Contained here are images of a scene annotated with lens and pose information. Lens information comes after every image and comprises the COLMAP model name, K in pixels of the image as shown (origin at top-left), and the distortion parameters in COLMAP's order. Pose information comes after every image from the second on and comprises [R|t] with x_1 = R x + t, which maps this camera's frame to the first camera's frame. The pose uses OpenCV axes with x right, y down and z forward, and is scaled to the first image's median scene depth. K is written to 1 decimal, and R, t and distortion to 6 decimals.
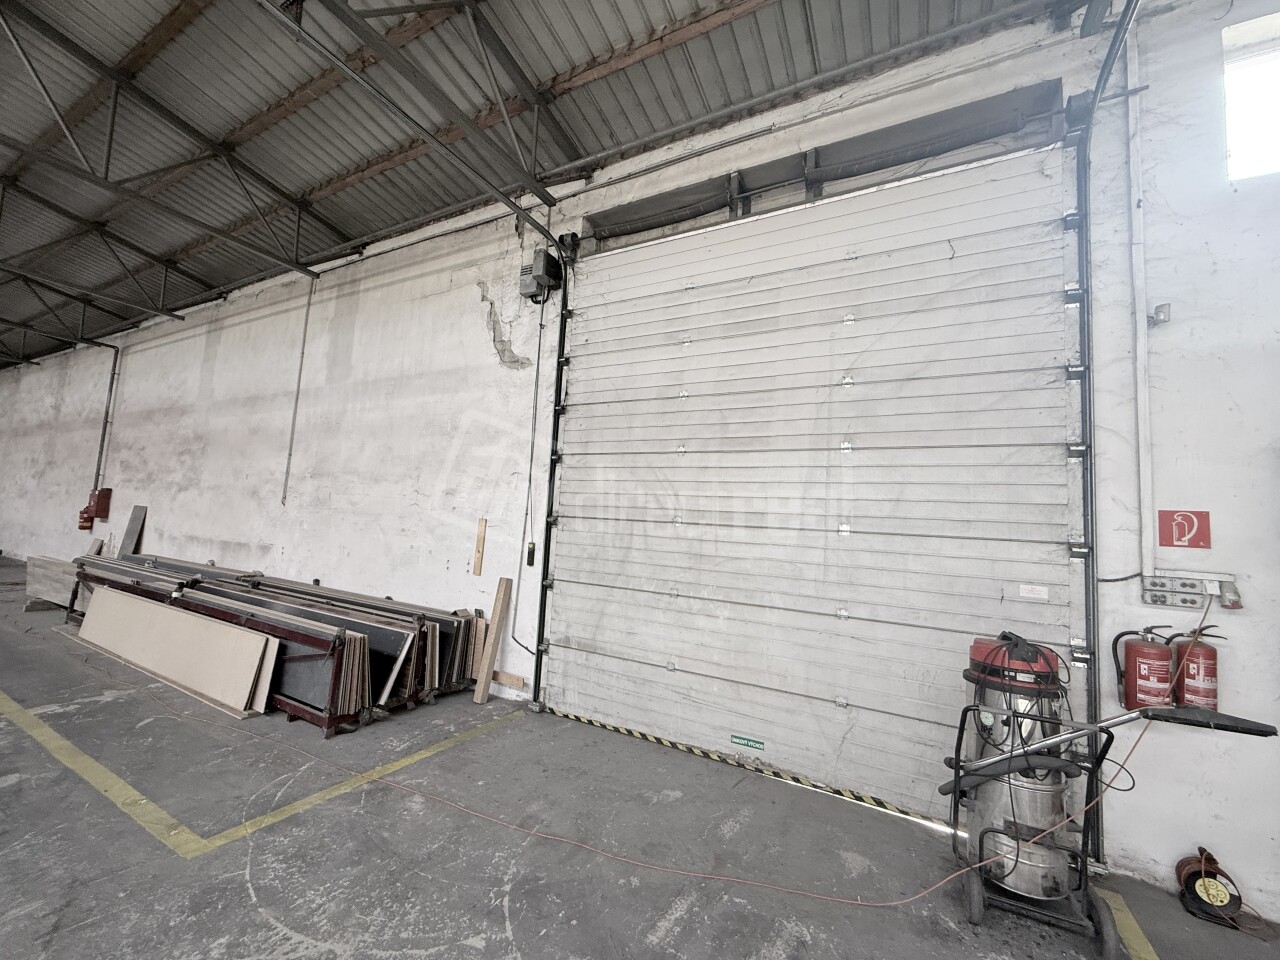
lens RADIAL K [[506.9, 0, 638.3], [0, 506.9, 480.4], [0, 0, 1]] dist [-0.001332, 0.000494]
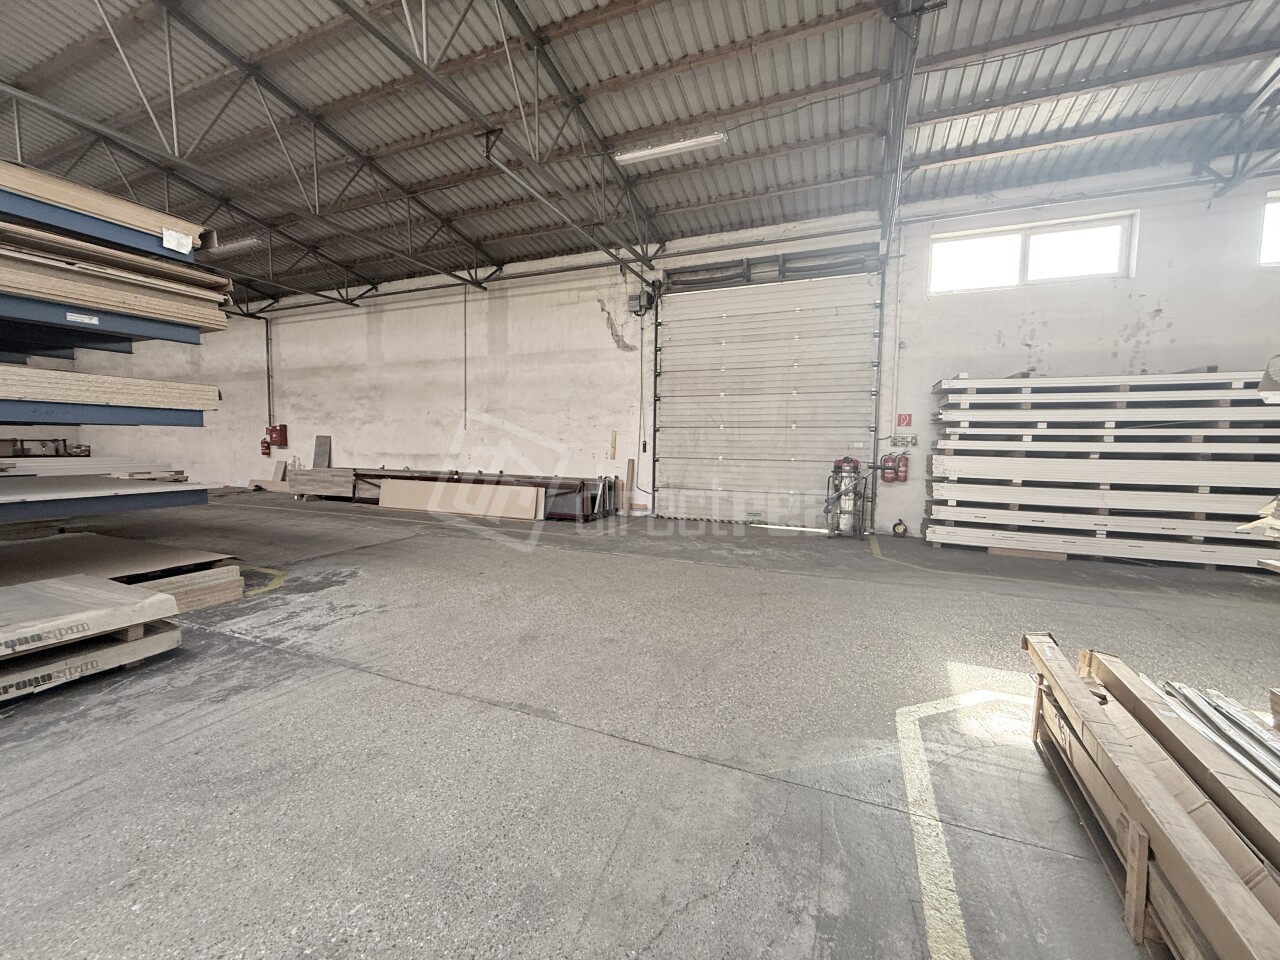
lens RADIAL K [[506.9, 0, 639.0], [0, 506.9, 479.4], [0, 0, 1]] dist [-0.001332, 0.000494]
pose [[0.993721, -0.051449, 0.099354, -0.475312], [0.034940, 0.986292, 0.161265, -0.057428], [-0.106289, -0.156781, 0.981897, -1.096580]]
